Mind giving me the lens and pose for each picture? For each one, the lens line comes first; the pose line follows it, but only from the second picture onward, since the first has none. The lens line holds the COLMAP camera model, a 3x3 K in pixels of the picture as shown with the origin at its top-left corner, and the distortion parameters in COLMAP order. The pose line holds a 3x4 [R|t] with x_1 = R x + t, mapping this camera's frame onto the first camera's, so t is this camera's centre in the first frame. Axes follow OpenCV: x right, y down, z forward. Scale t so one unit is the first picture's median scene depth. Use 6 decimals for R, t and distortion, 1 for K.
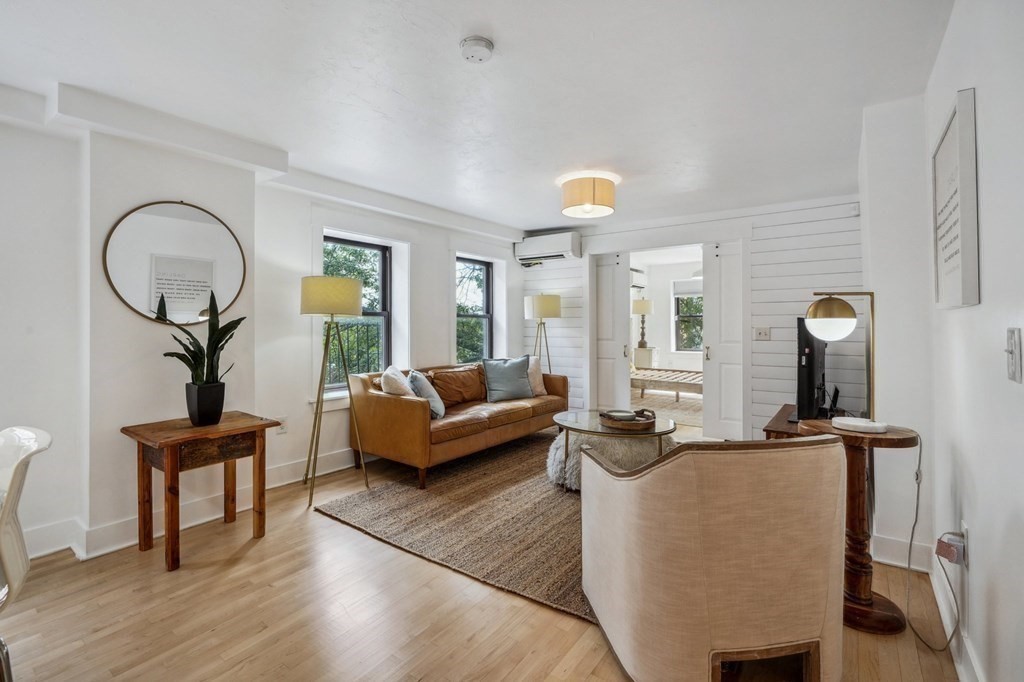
lens RADIAL K [[472.1, 0, 510.1], [0, 472.1, 324.6], [0, 0, 1]] dist [-0.001954, 0.000250]
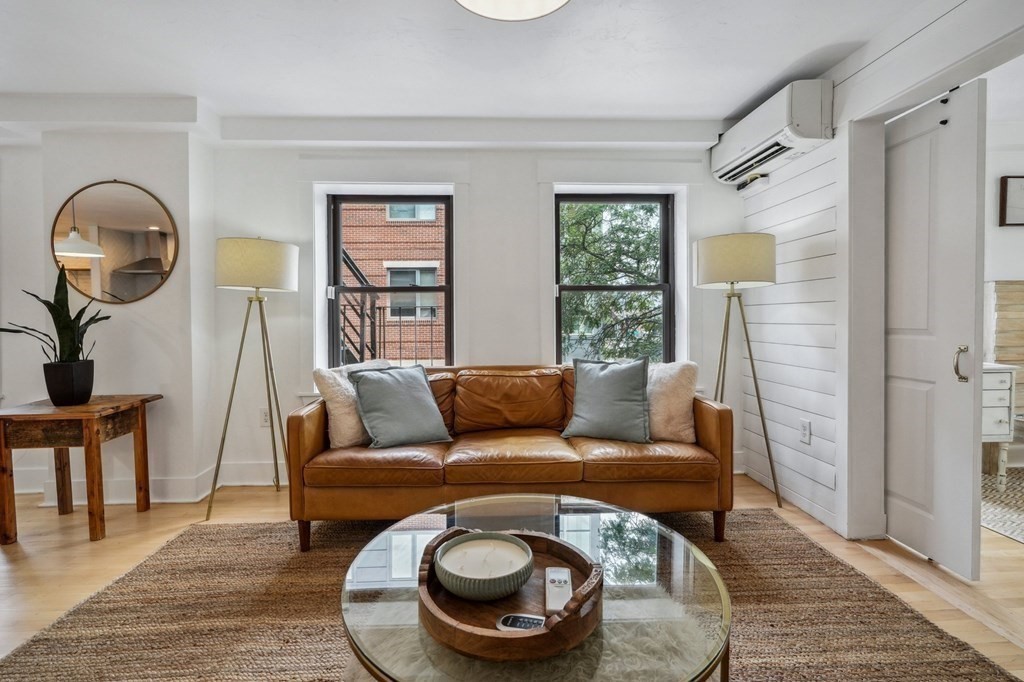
lens RADIAL K [[472.1, 0, 510.1], [0, 472.1, 324.6], [0, 0, 1]] dist [-0.001954, 0.000250]
pose [[0.622548, 0.008407, -0.782537, 0.423707], [0.007395, 0.999834, 0.016624, 0.024878], [0.782547, -0.016136, 0.622383, 0.705339]]
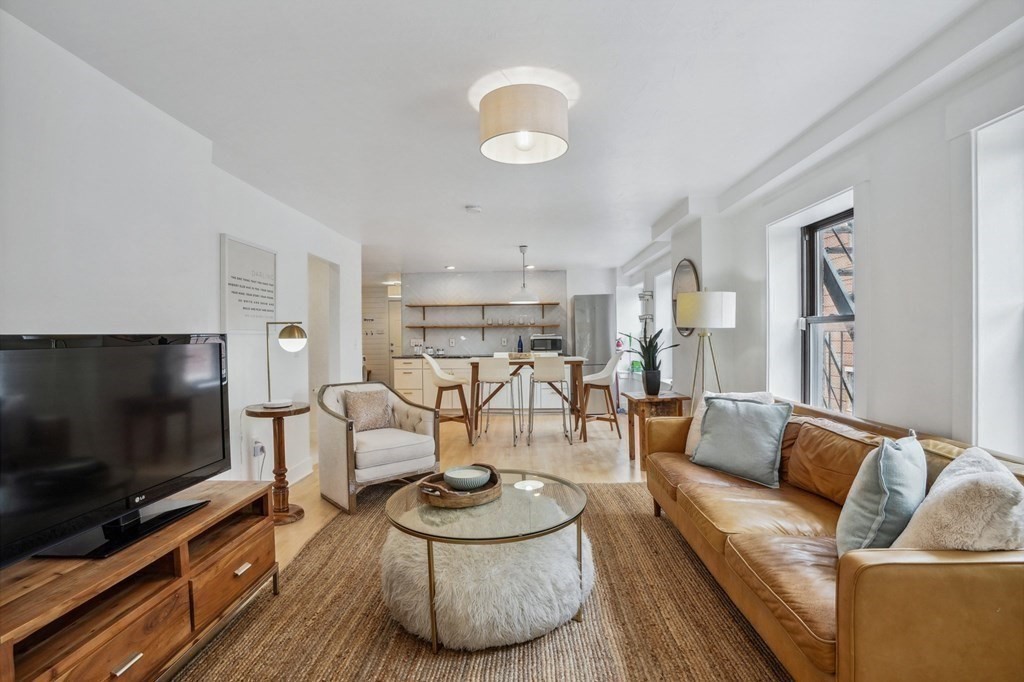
lens RADIAL K [[472.1, 0, 510.1], [0, 472.1, 324.6], [0, 0, 1]] dist [-0.001954, 0.000250]
pose [[-0.826613, -0.003584, -0.562760, 0.481638], [0.014413, 0.999517, -0.027536, -0.002132], [0.562587, -0.030873, -0.826162, 1.374130]]
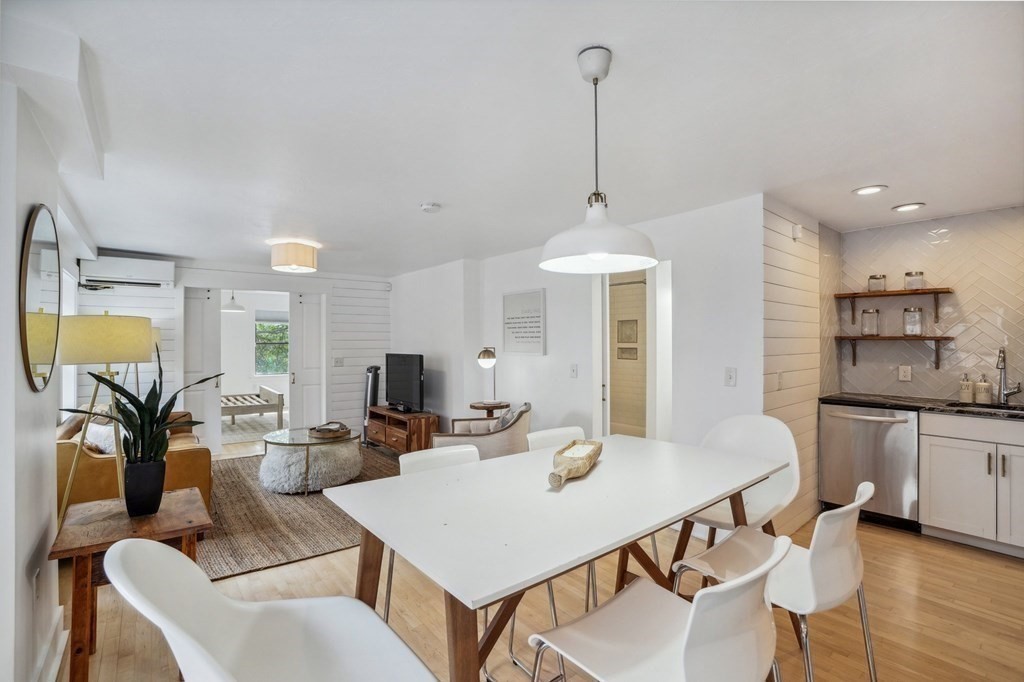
lens RADIAL K [[476.8, 0, 480.6], [0, 476.8, 339.8], [0, 0, 1]] dist [-0.001094, 0.000242]
pose [[0.324725, 0.004736, 0.945797, -0.787985], [-0.002211, 0.999989, -0.004248, -0.047961], [-0.945806, -0.000712, 0.324732, 0.127491]]
